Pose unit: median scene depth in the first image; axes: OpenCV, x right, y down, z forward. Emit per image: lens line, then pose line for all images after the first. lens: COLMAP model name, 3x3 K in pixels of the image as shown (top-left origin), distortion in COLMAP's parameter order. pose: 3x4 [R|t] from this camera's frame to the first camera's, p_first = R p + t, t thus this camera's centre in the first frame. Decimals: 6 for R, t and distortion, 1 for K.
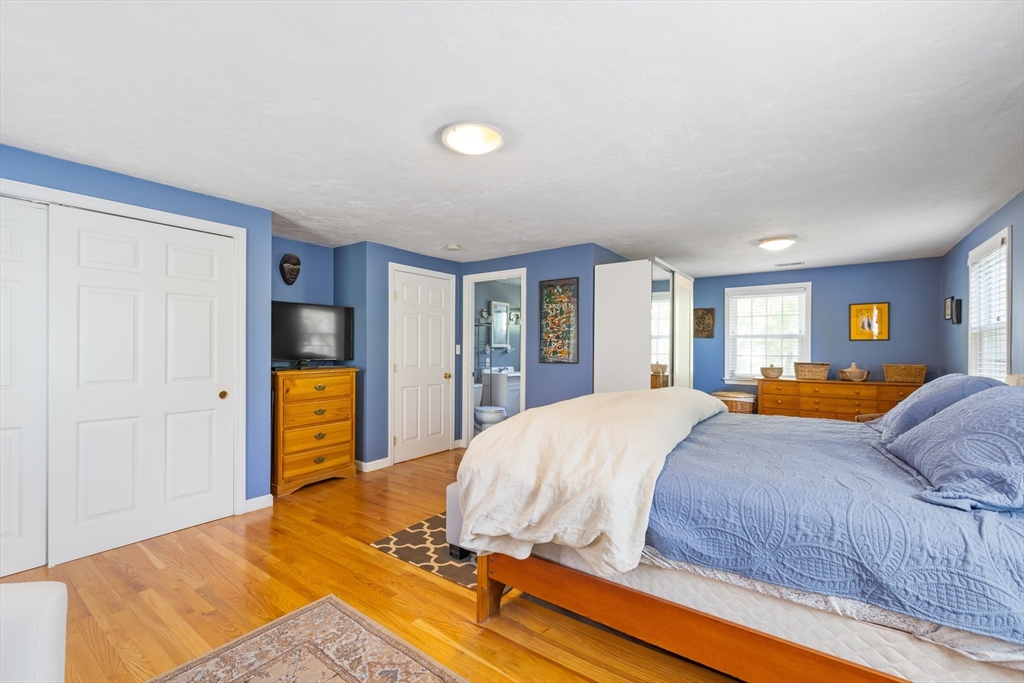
lens RADIAL K [[432.6, 0, 512.2], [0, 432.6, 348.1], [0, 0, 1]] dist [0.001551, 0.000090]
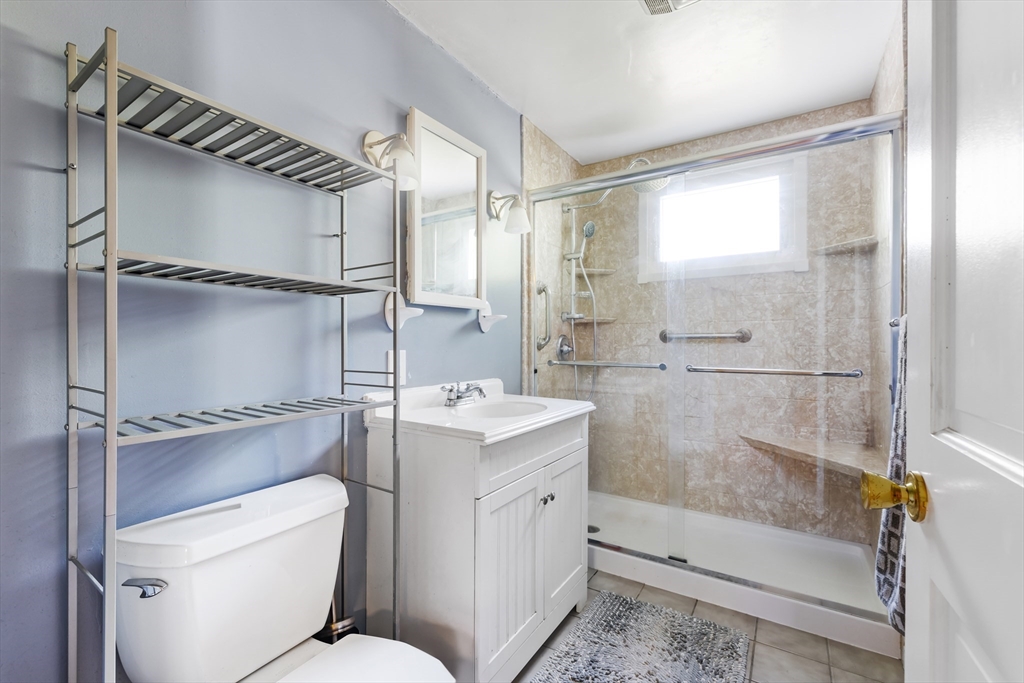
lens RADIAL K [[432.6, 0, 510.8], [0, 432.6, 342.0], [0, 0, 1]] dist [0.001551, 0.000090]
pose [[0.998646, -0.007907, 0.051424, -0.007038], [0.007651, 0.999957, 0.005157, 0.016980], [-0.051462, -0.004757, 0.998664, 0.740344]]
